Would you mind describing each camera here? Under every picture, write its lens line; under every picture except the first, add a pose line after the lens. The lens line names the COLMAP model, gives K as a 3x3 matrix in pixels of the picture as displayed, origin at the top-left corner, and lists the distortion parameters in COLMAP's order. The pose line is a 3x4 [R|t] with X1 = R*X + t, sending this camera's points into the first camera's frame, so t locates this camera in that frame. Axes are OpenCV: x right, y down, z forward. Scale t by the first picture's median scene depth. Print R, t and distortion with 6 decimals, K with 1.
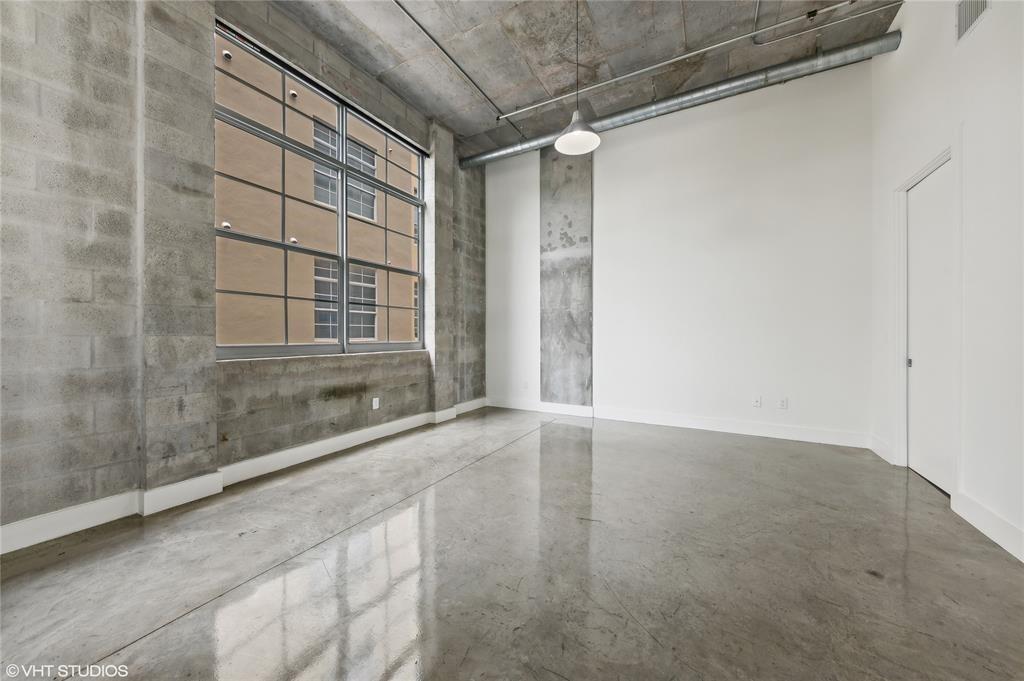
lens RADIAL K [[363.5, 0, 511.5], [0, 363.5, 337.7], [0, 0, 1]] dist [-0.000701, -0.000024]
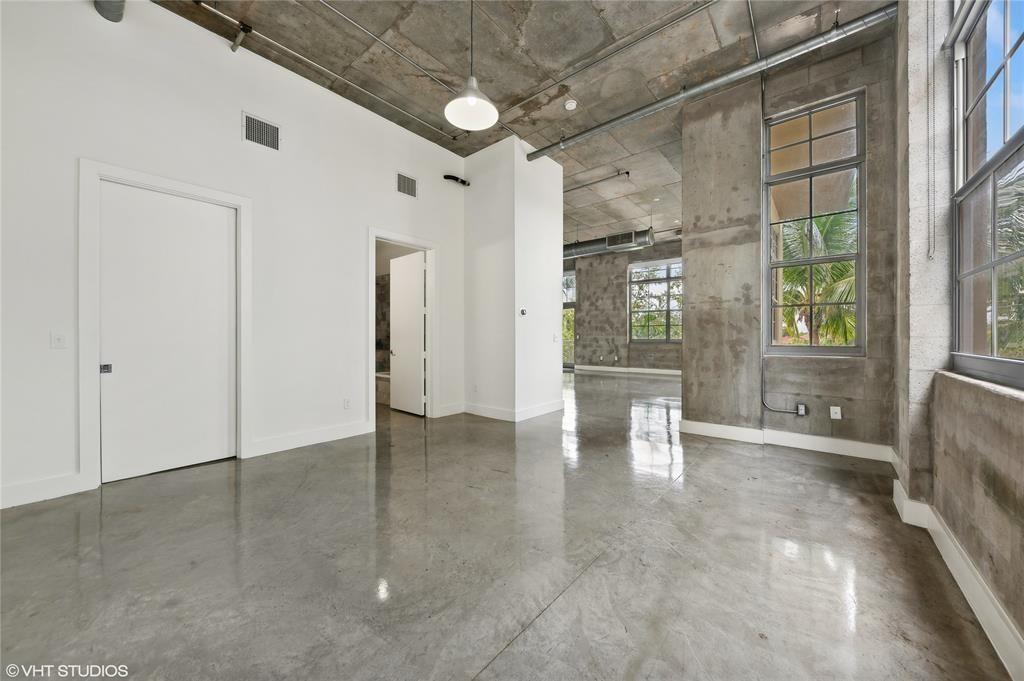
lens RADIAL K [[363.5, 0, 512.2], [0, 363.5, 337.4], [0, 0, 1]] dist [-0.000701, -0.000024]
pose [[-0.981222, -0.001266, 0.192878, -0.080403], [0.000318, 0.999966, 0.008183, -0.008030], [-0.192882, 0.008090, -0.981189, 2.082515]]
